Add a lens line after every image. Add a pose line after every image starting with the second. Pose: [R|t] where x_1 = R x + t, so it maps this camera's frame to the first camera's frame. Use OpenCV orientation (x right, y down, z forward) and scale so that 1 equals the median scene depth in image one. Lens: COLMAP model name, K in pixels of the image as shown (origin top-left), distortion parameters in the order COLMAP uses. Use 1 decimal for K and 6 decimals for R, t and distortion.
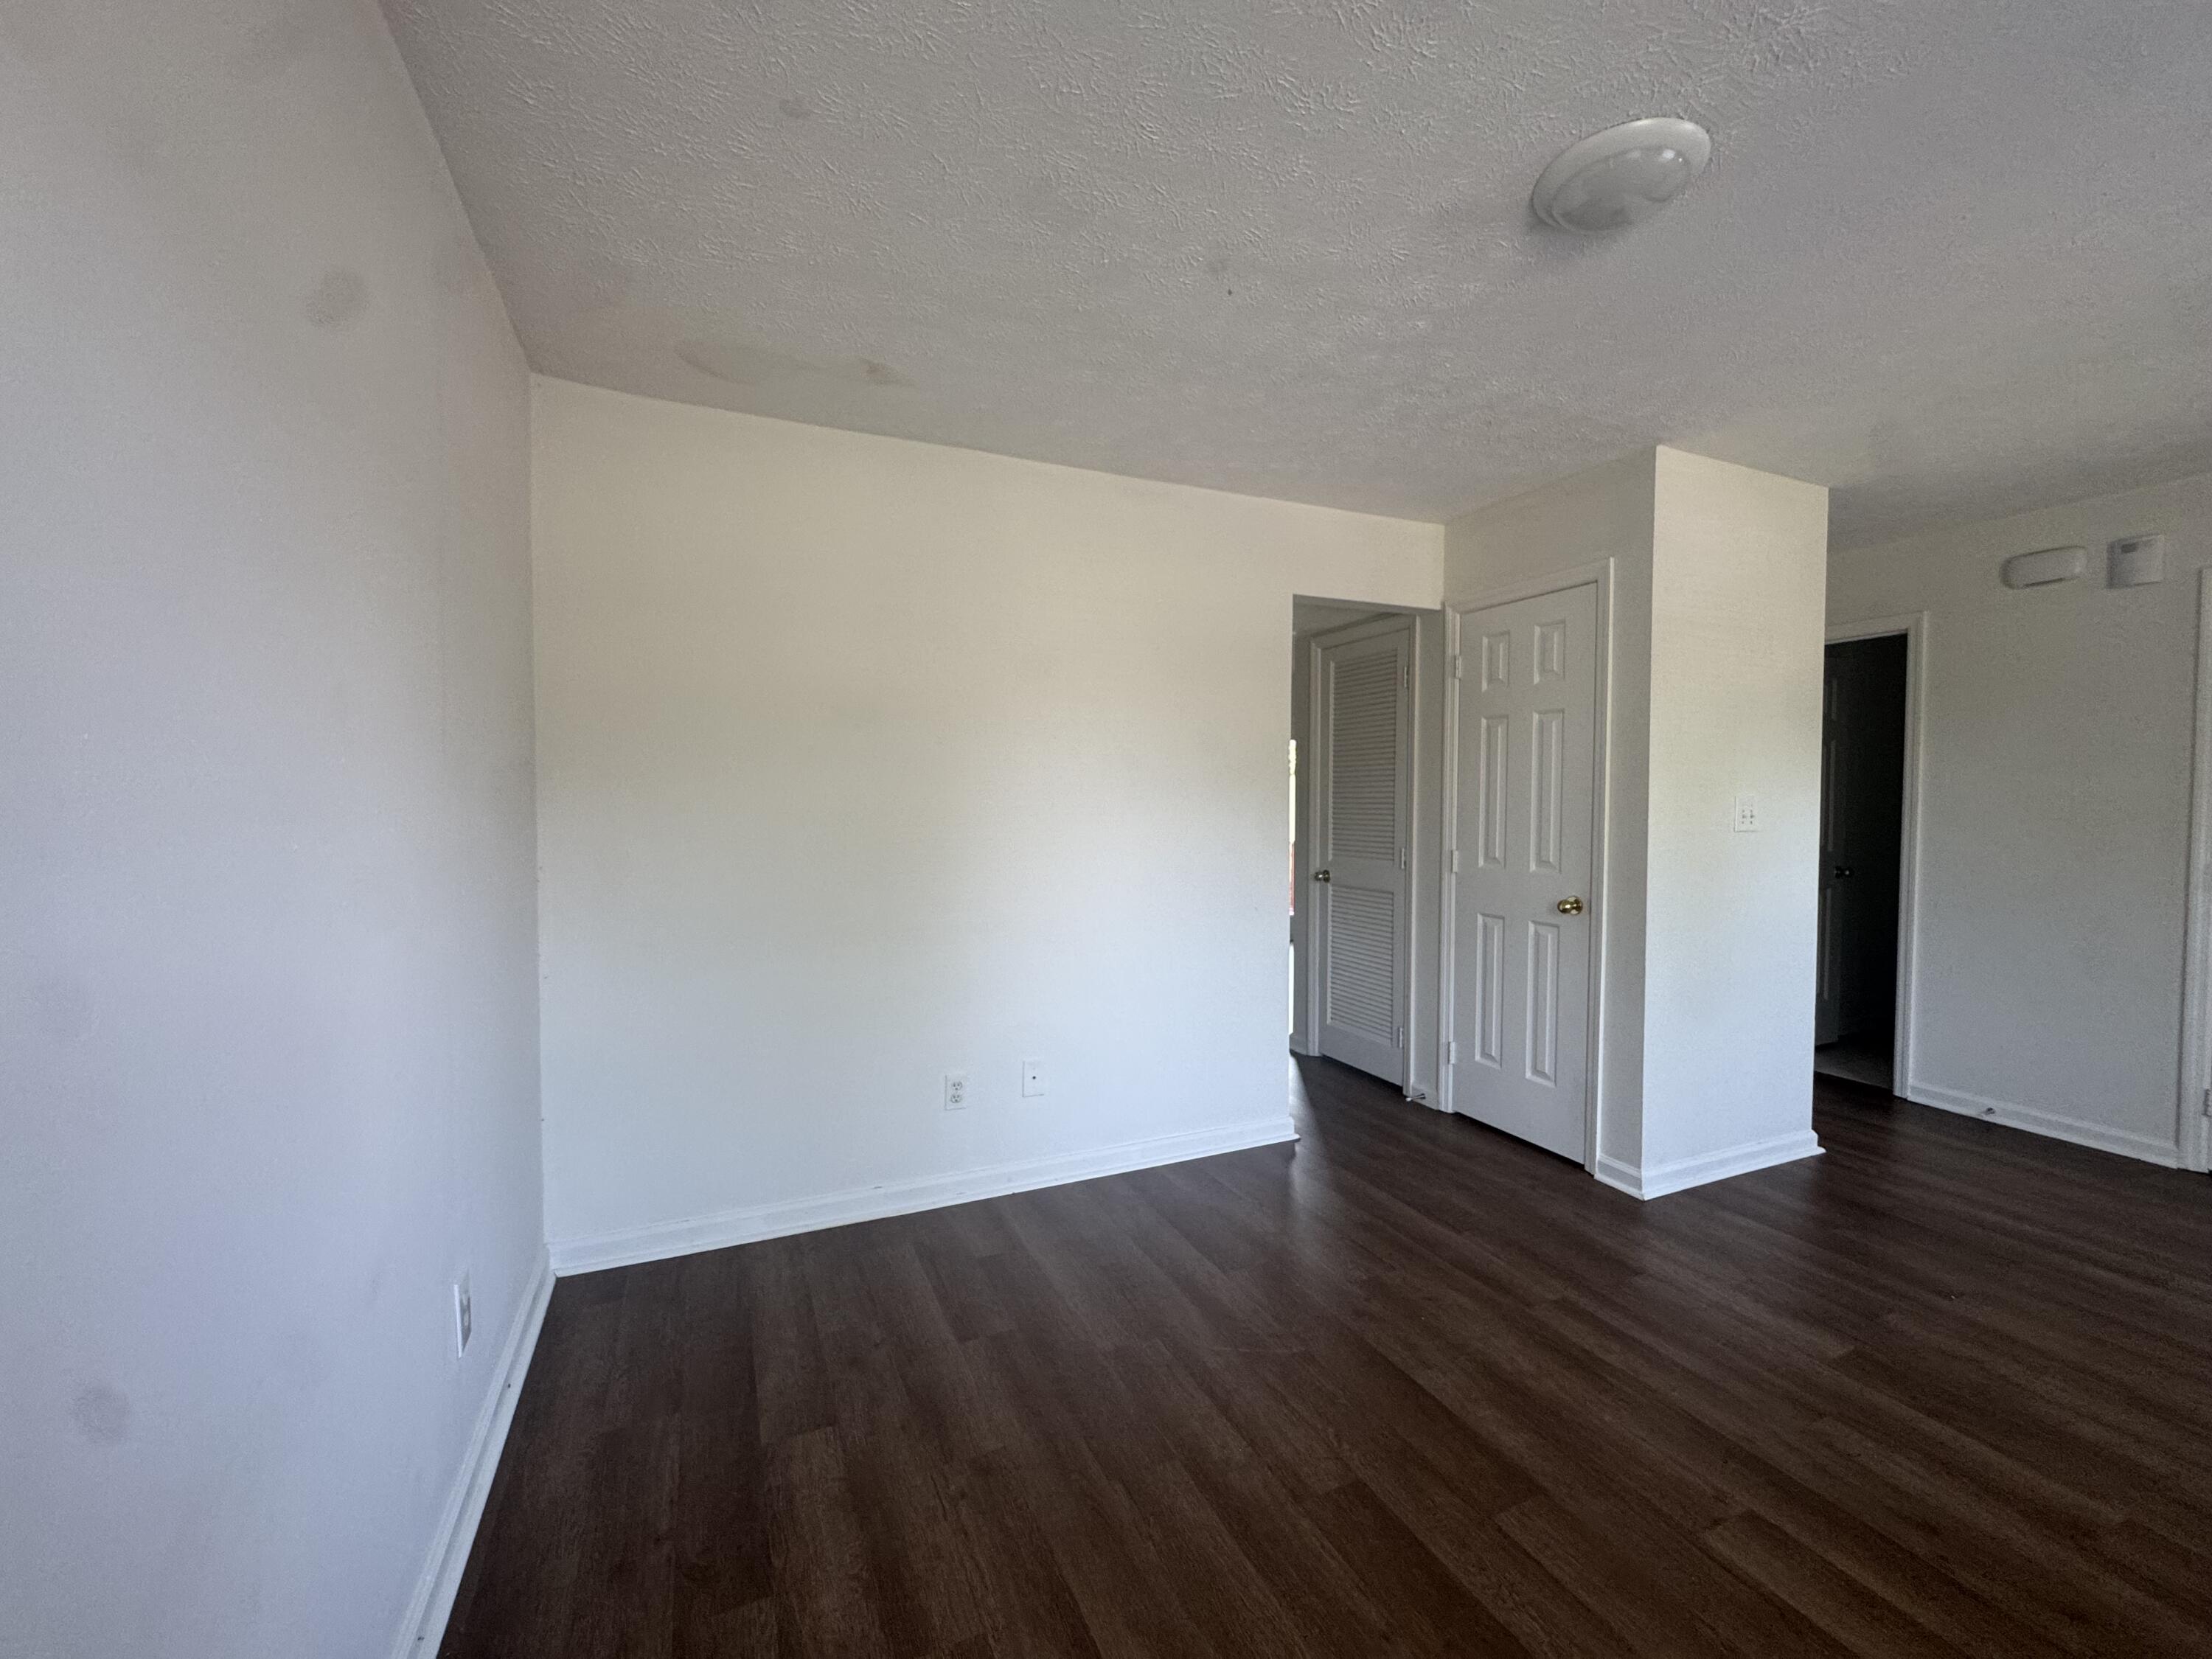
lens RADIAL K [[882.3, 0, 1106.3], [0, 882.3, 831.8], [0, 0, 1]] dist [-0.006510, 0.000829]
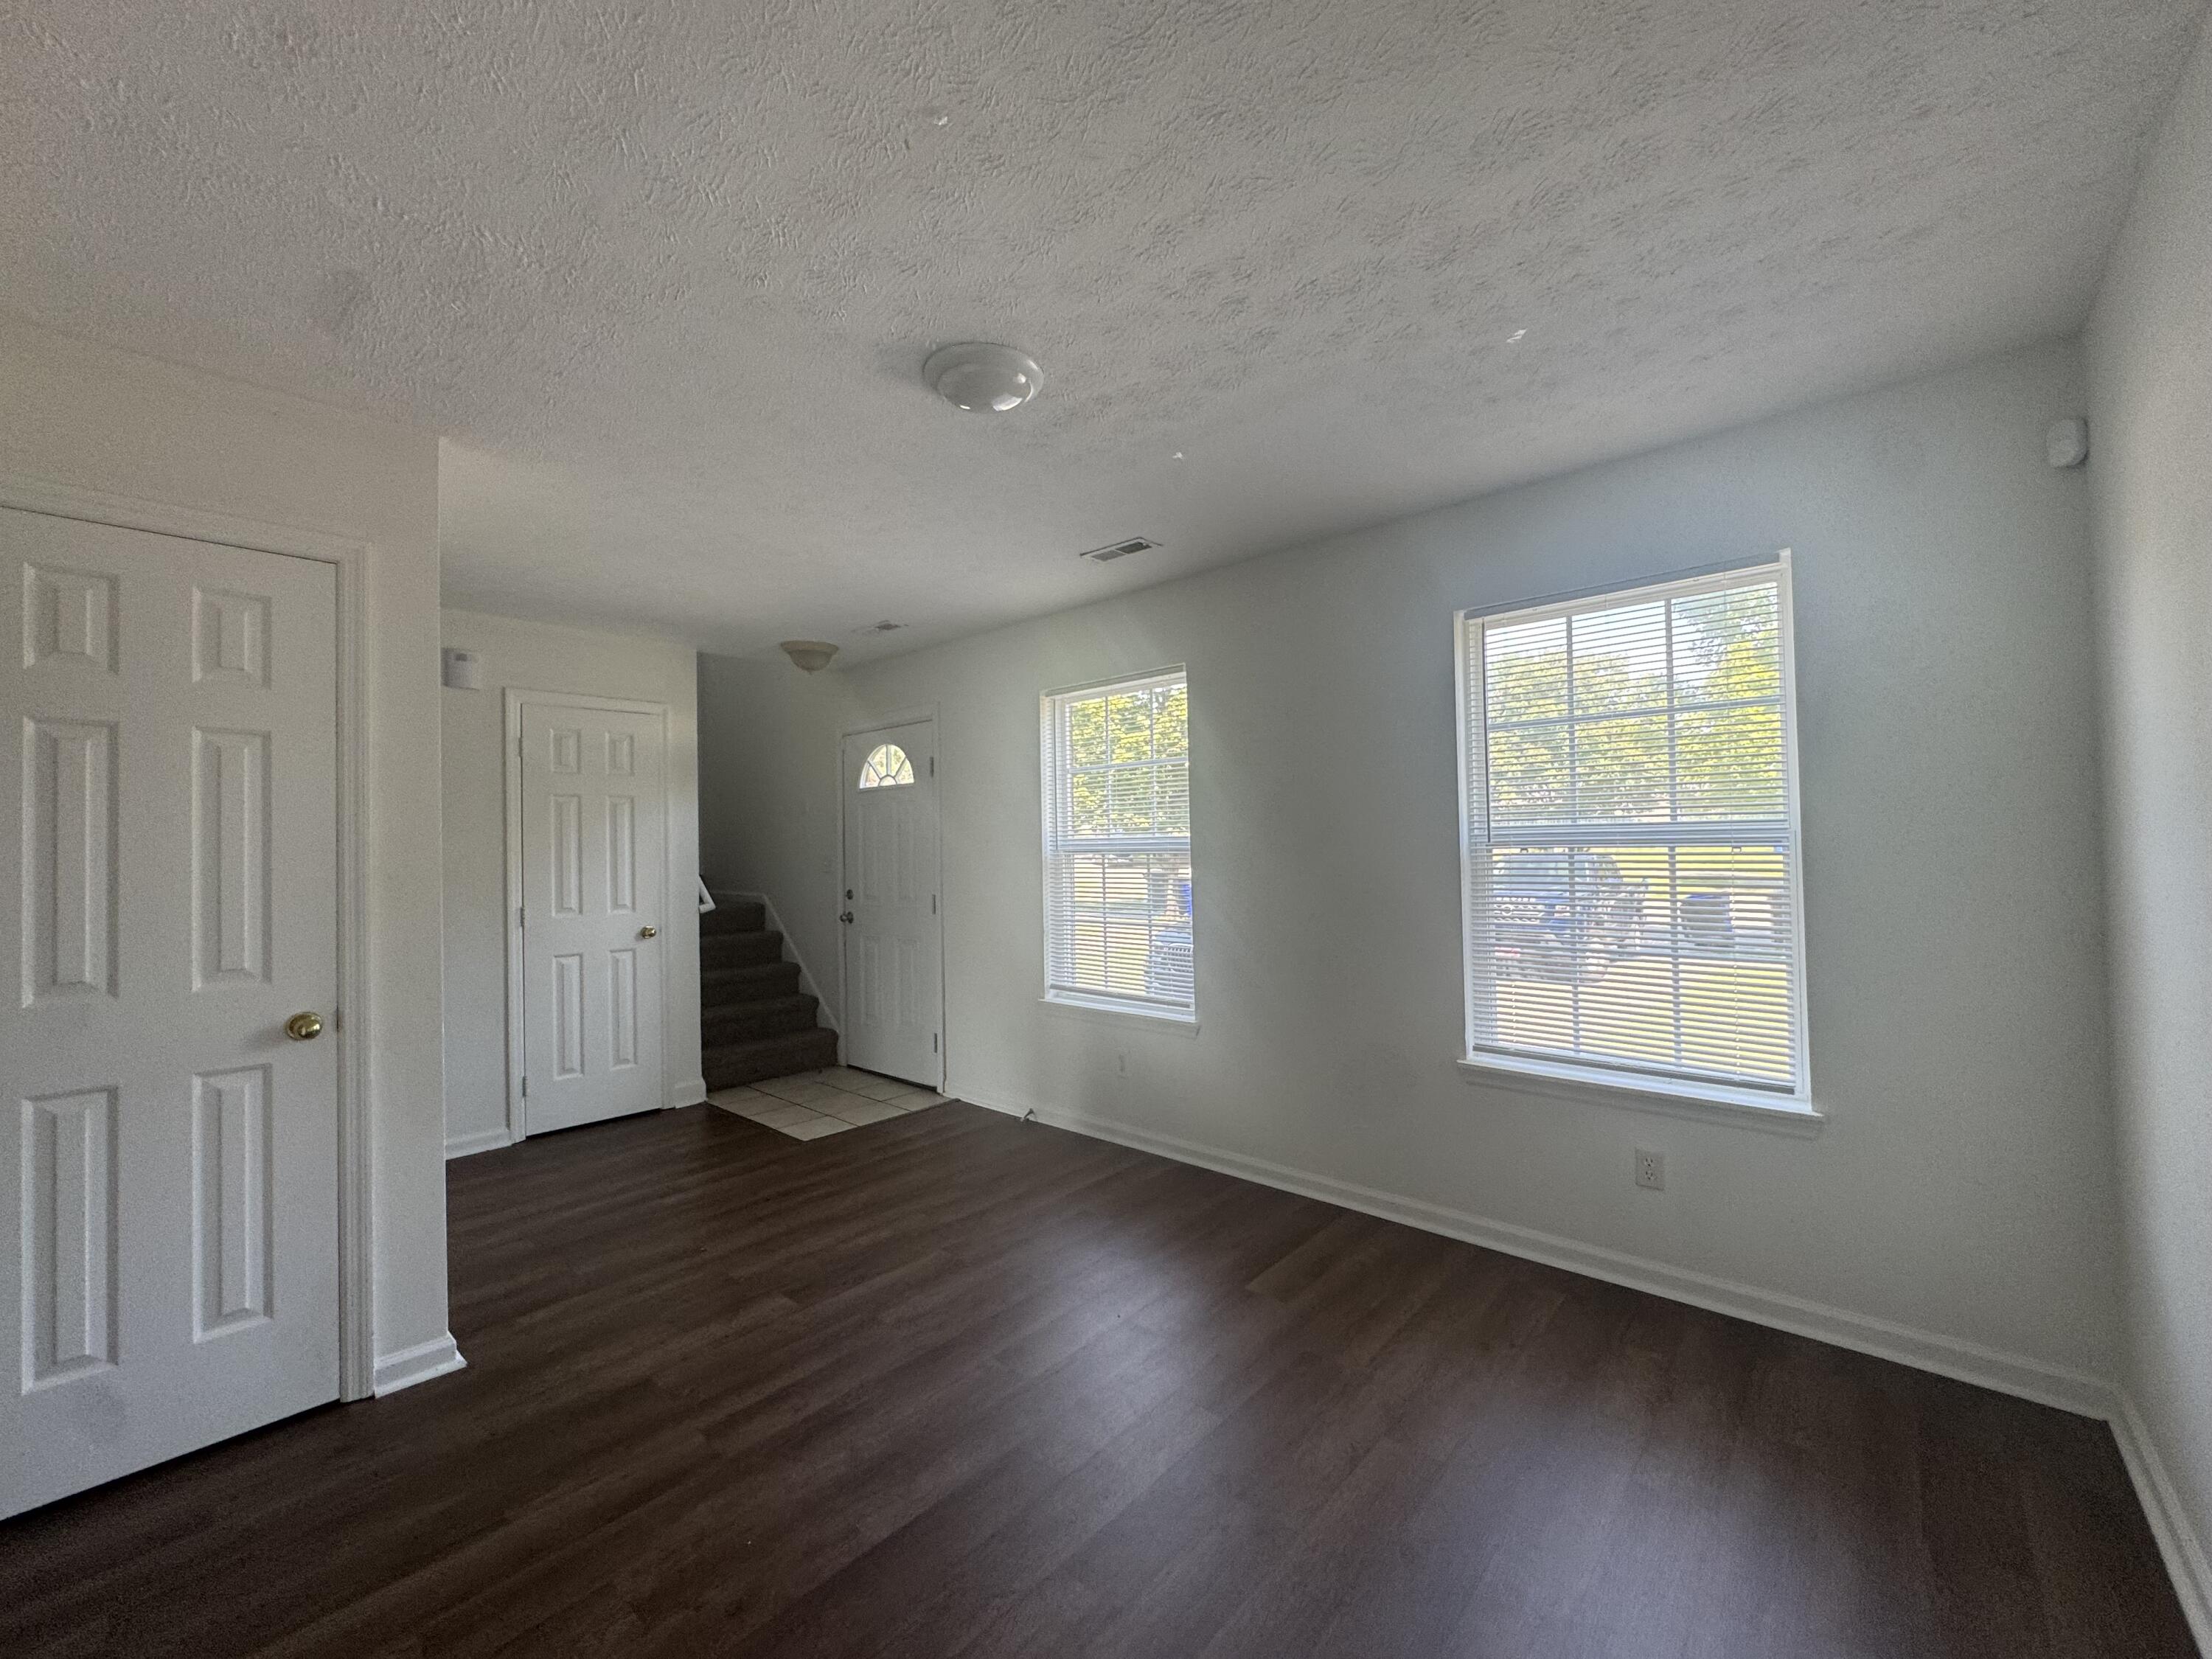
lens RADIAL K [[882.3, 0, 1108.6], [0, 882.3, 831.5], [0, 0, 1]] dist [-0.006510, 0.000829]
pose [[-0.409753, 0.021351, 0.911947, -0.409632], [0.052485, 0.998622, 0.000202, -0.040012], [-0.910685, 0.047946, -0.410309, 0.861120]]
